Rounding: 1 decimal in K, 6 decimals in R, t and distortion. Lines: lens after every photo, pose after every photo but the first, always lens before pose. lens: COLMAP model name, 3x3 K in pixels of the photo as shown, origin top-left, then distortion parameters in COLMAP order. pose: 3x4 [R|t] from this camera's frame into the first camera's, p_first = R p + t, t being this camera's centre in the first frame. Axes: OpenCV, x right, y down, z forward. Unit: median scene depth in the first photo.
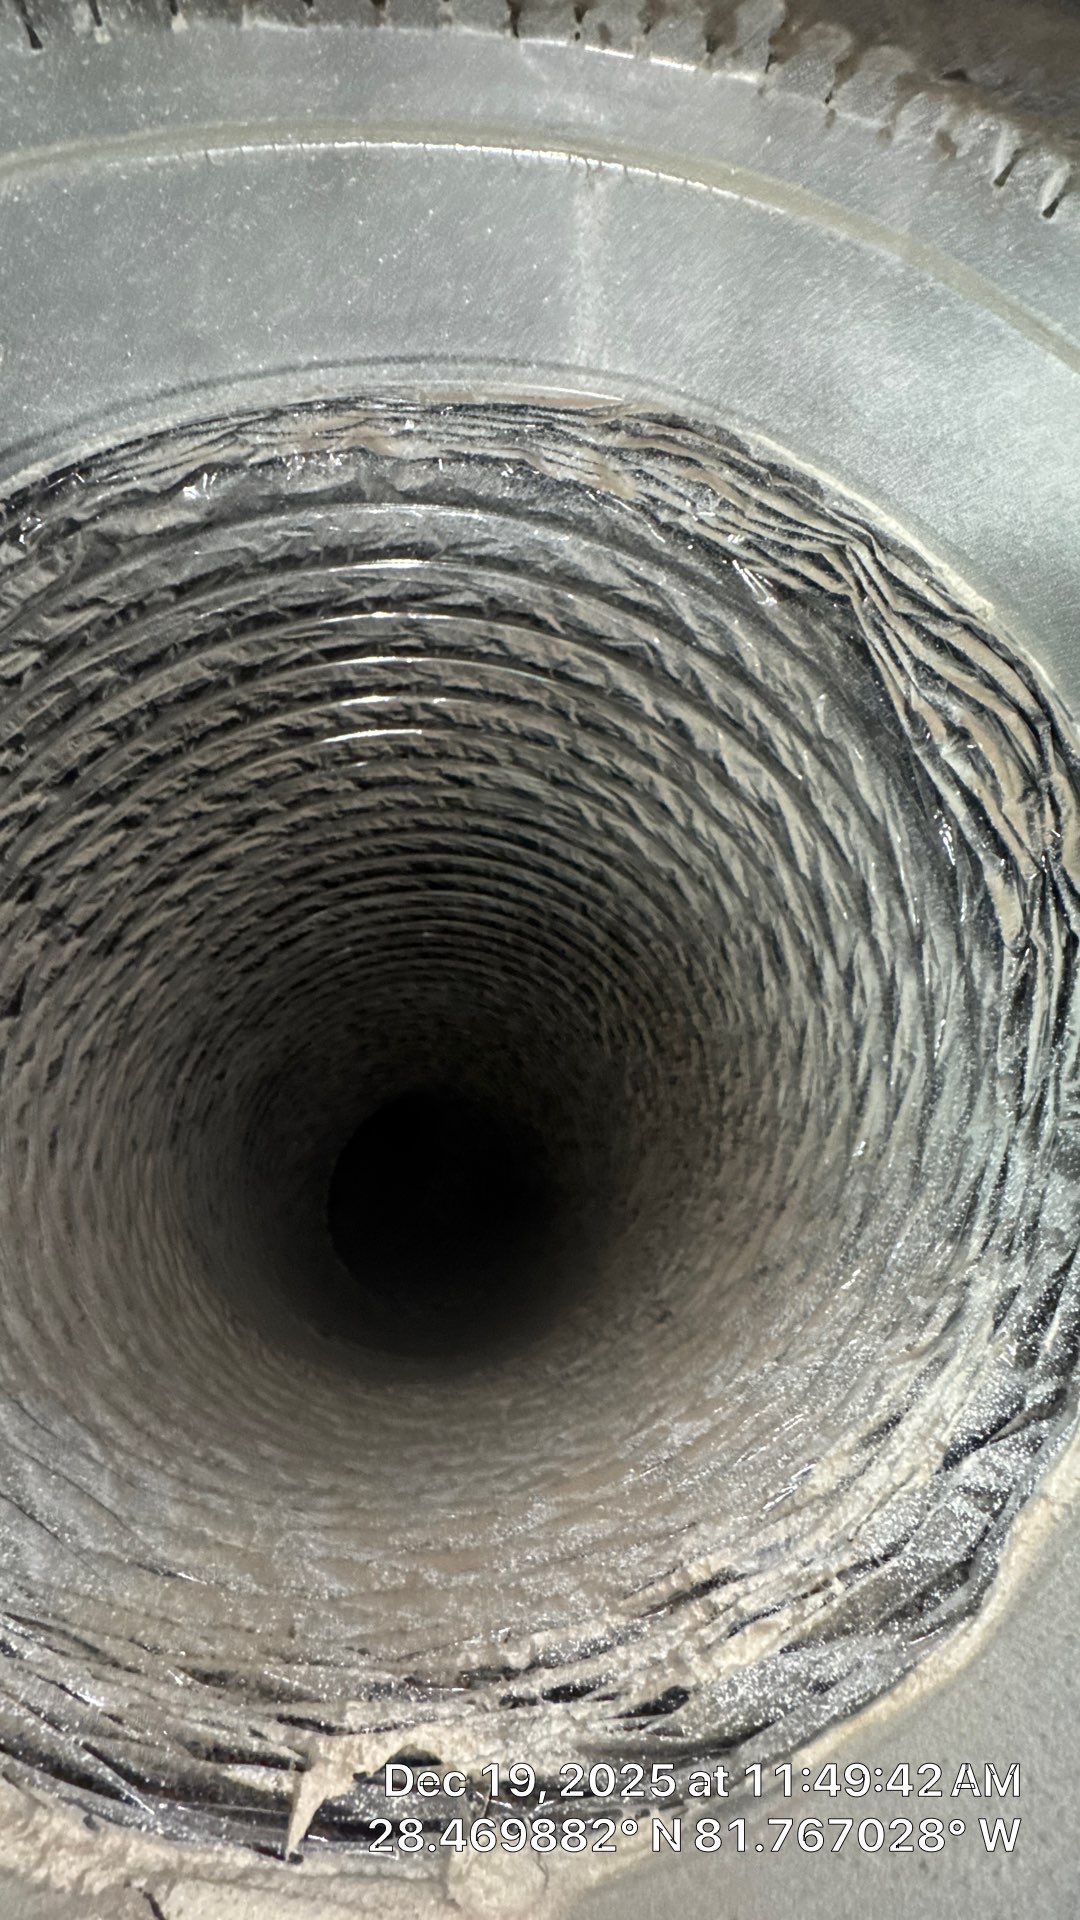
lens RADIAL K [[775.1, 0, 538.3], [0, 775.1, 963.1], [0, 0, 1]] dist [0.000822, -0.000204]
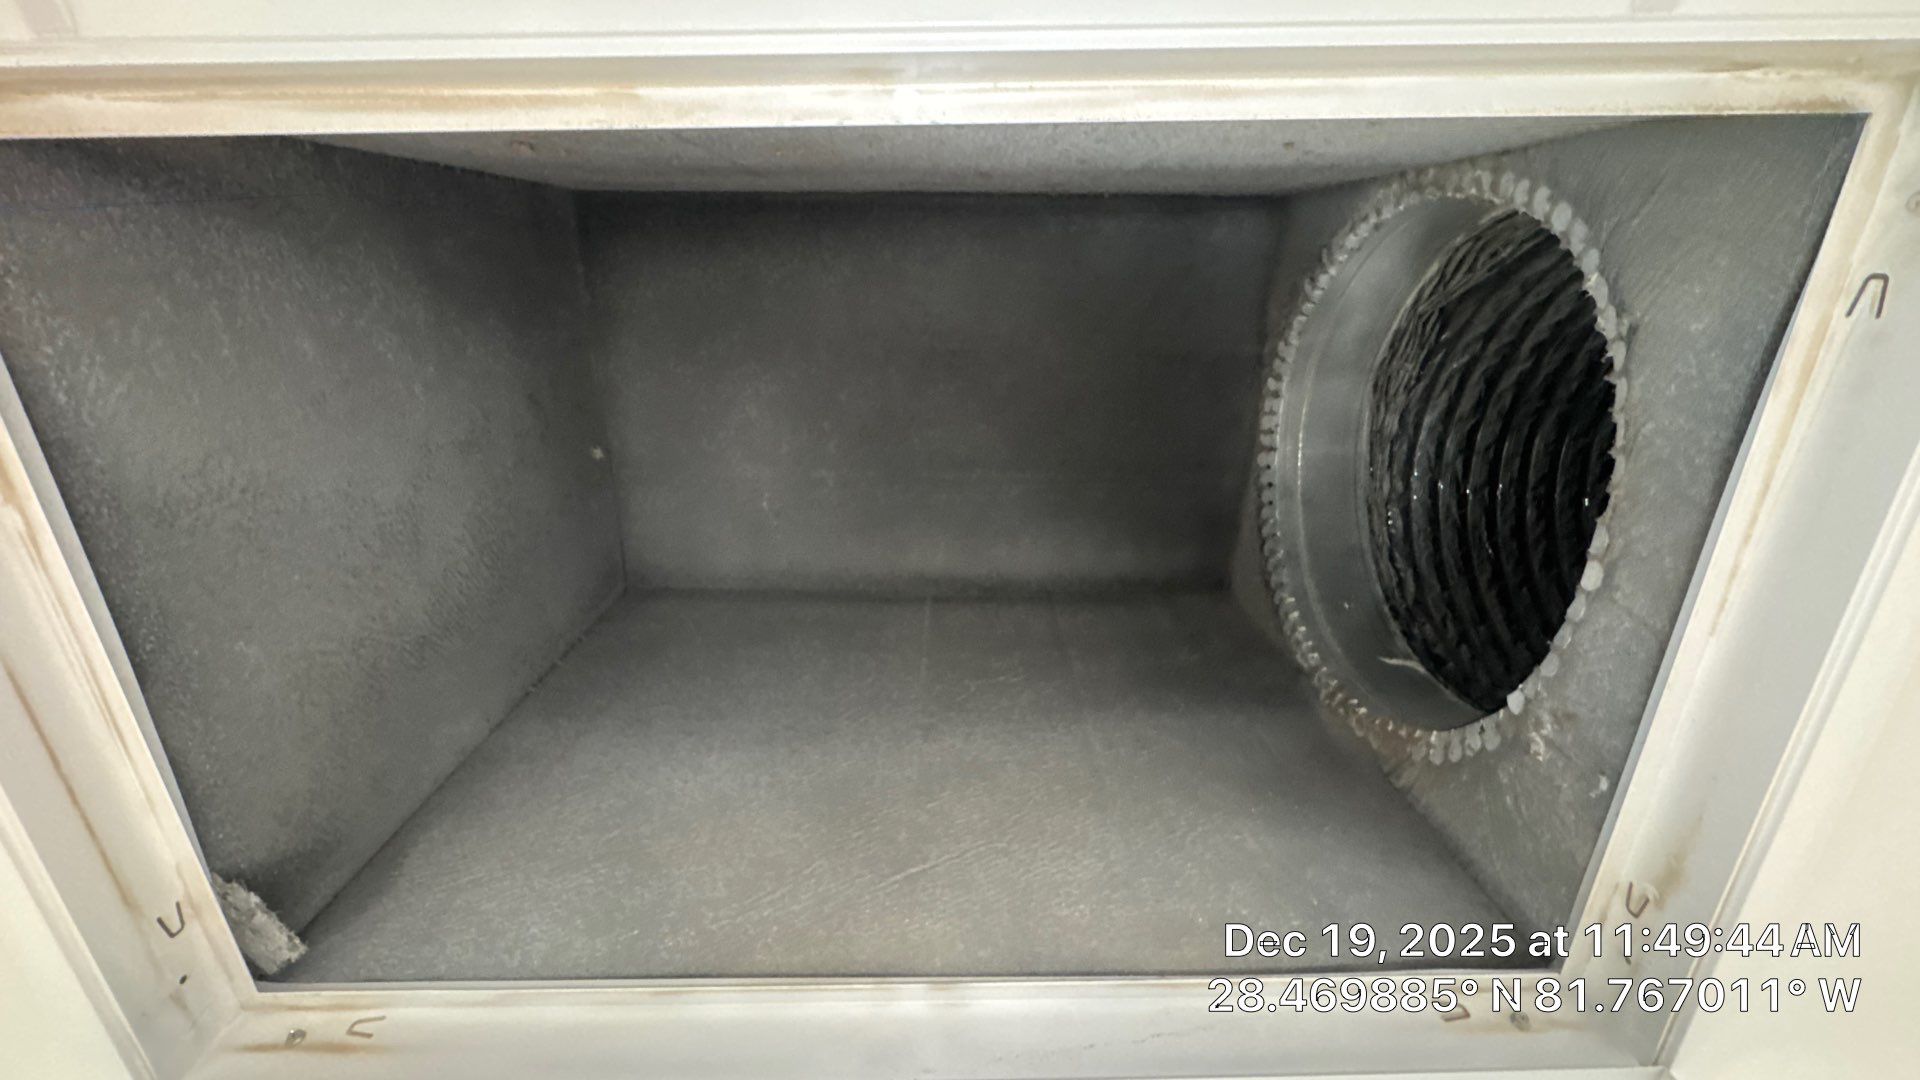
lens RADIAL K [[770.3, 0, 955.3], [0, 770.3, 535.4], [0, 0, 1]] dist [0.000719, -0.000486]
pose [[-0.076294, -0.986497, -0.144923, 0.150620], [0.386875, 0.104672, -0.916172, 1.142482], [0.918971, -0.125965, 0.373665, -1.291728]]
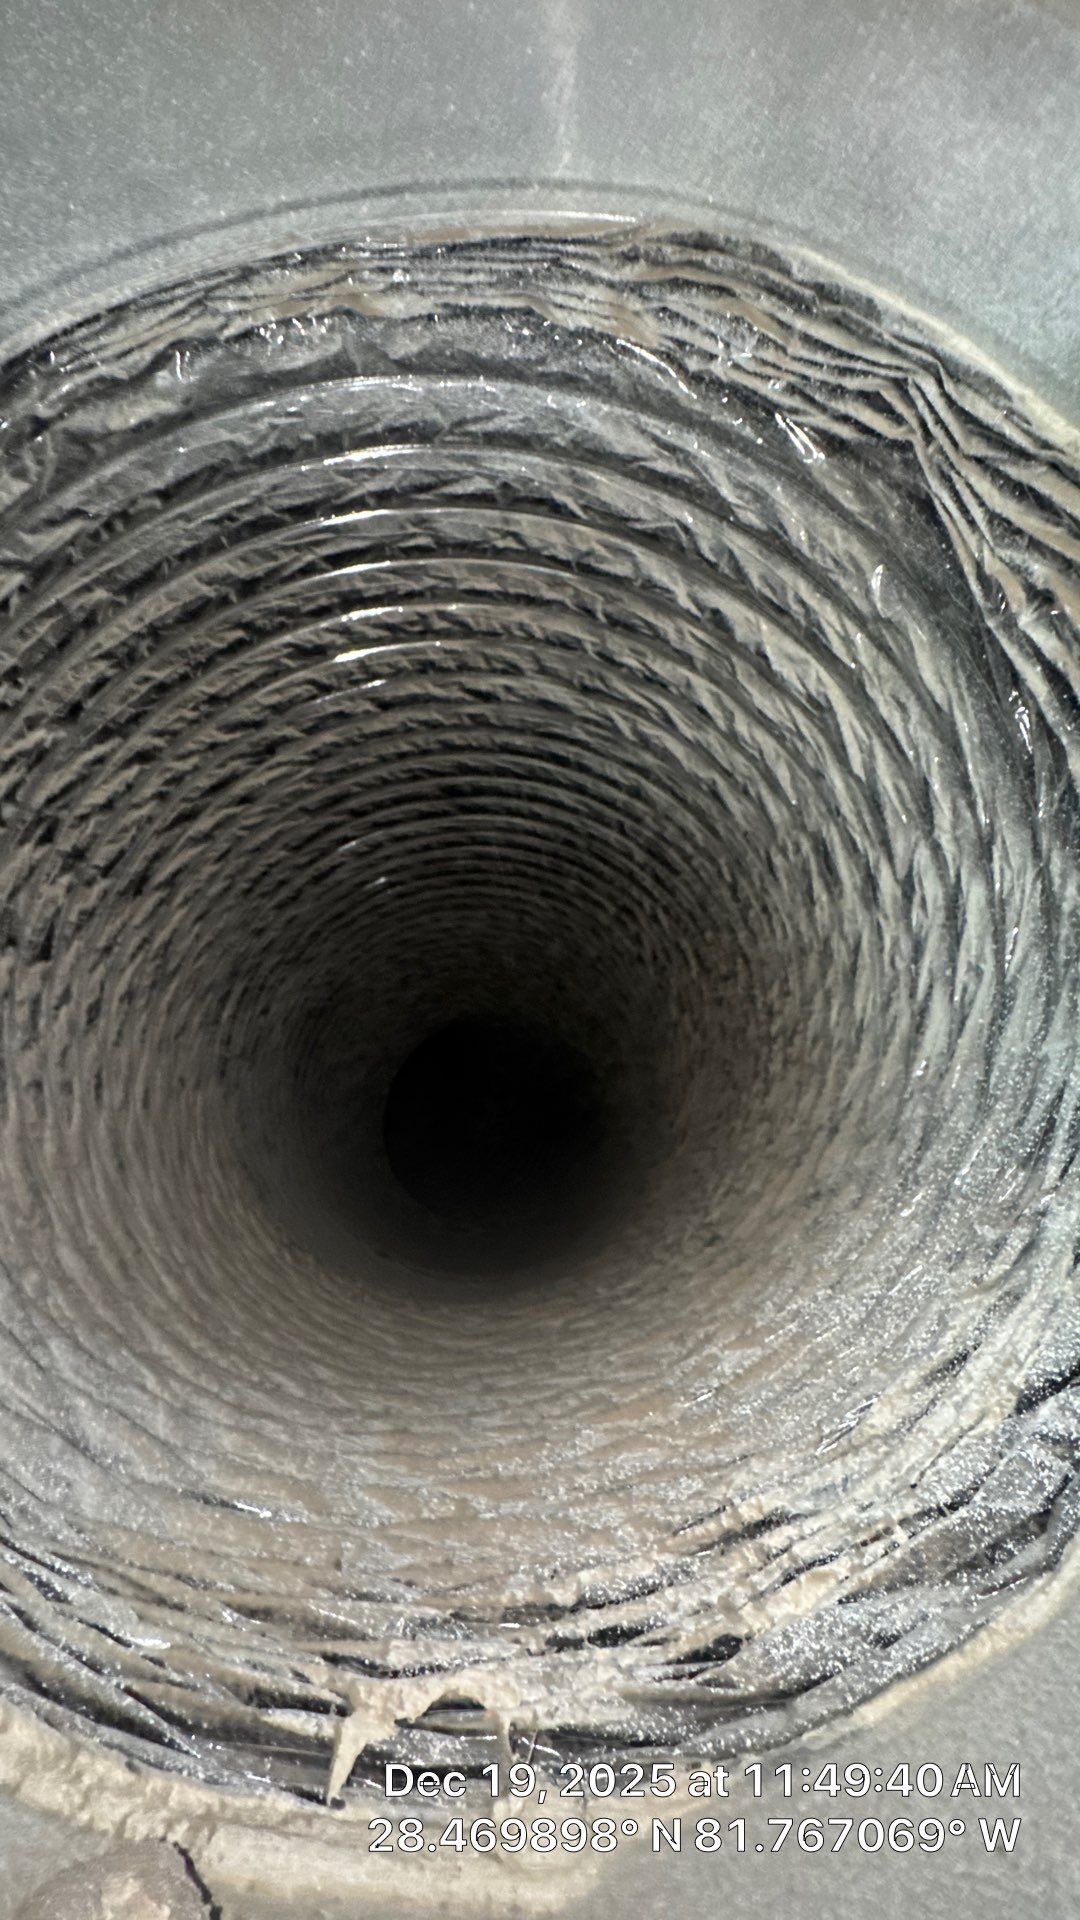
lens RADIAL K [[773.2, 0, 537.5], [0, 773.2, 961.7], [0, 0, 1]] dist [0.000011, -0.000763]
pose [[0.997476, -0.035918, -0.061252, 0.016818], [0.041559, 0.994755, 0.093460, 0.004230], [0.057574, -0.095770, 0.993737, 0.061959]]
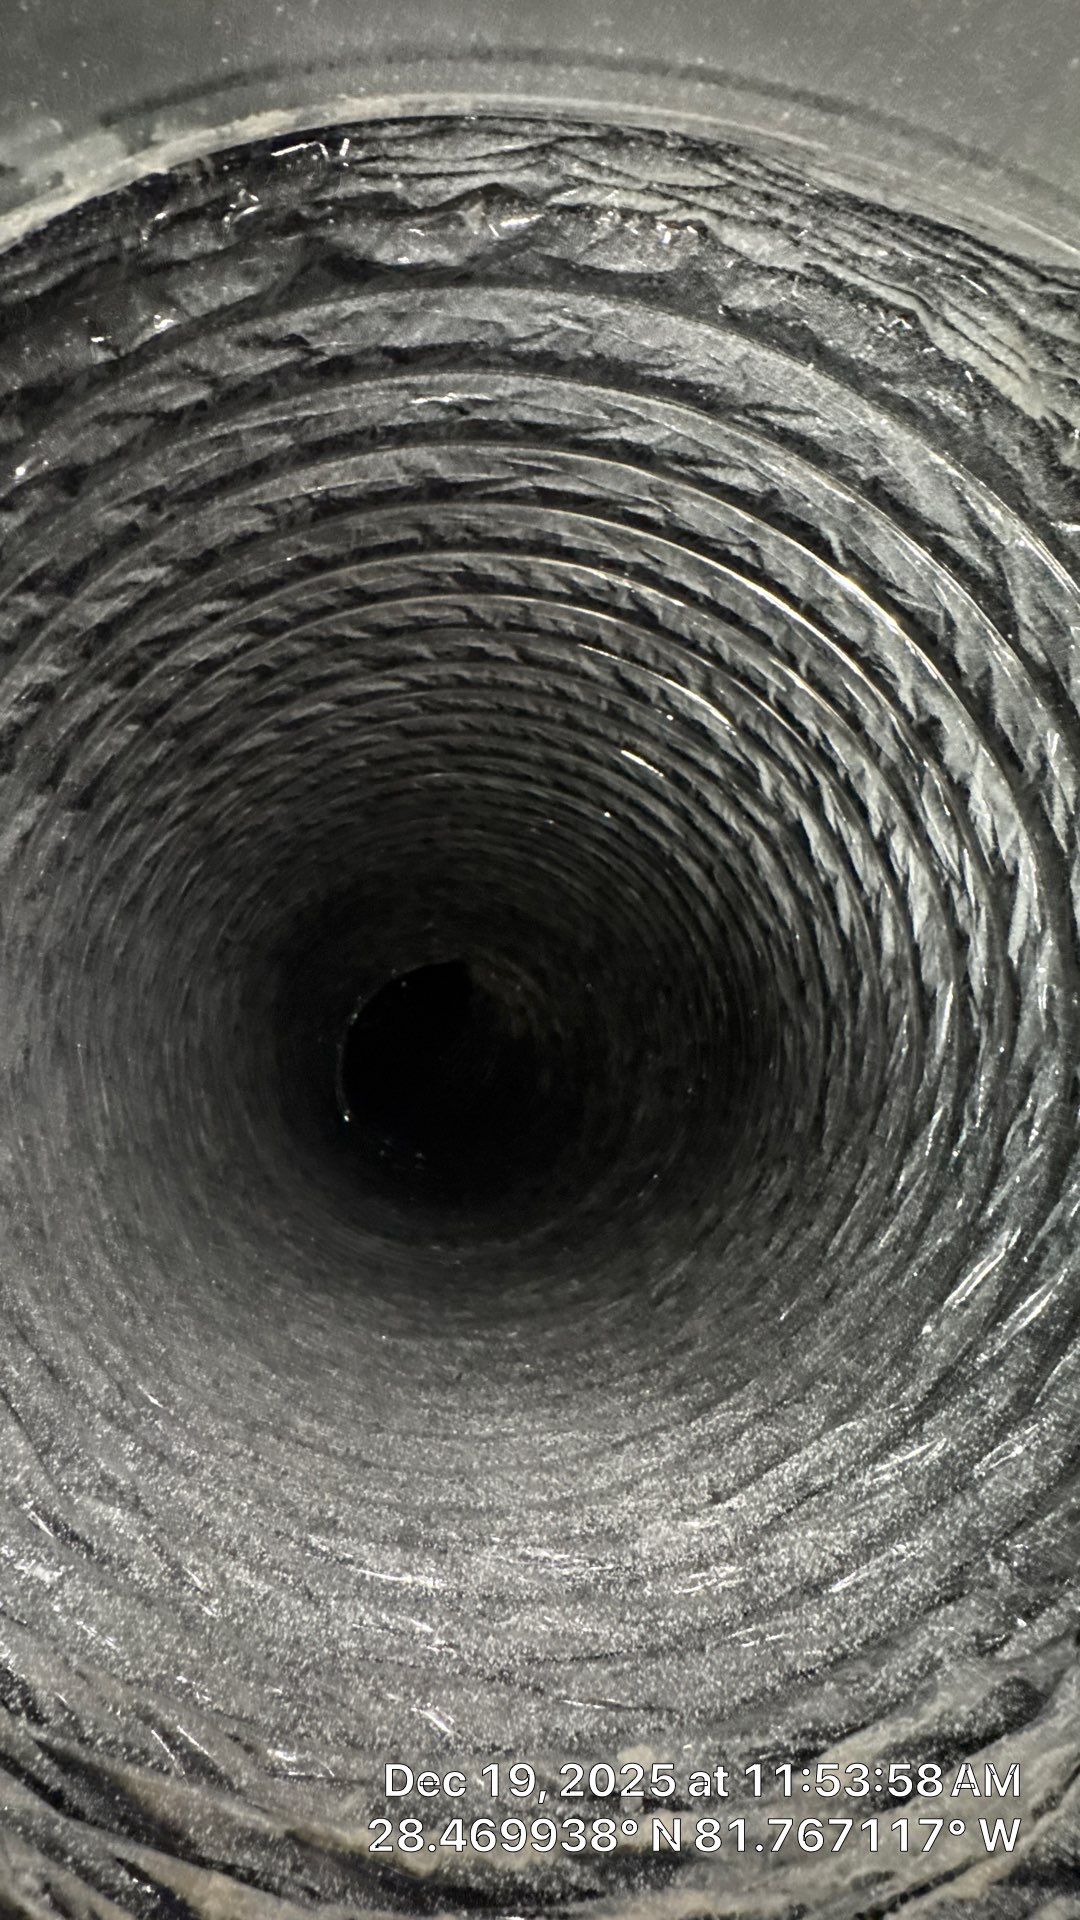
lens RADIAL K [[767.8, 0, 537.1], [0, 767.8, 966.0], [0, 0, 1]] dist [-0.000640, -0.006736]
pose [[0.940486, 0.337244, -0.041858, -0.111325], [-0.326611, 0.931036, 0.162778, -0.095013], [0.093868, -0.139419, 0.985774, 0.198318]]
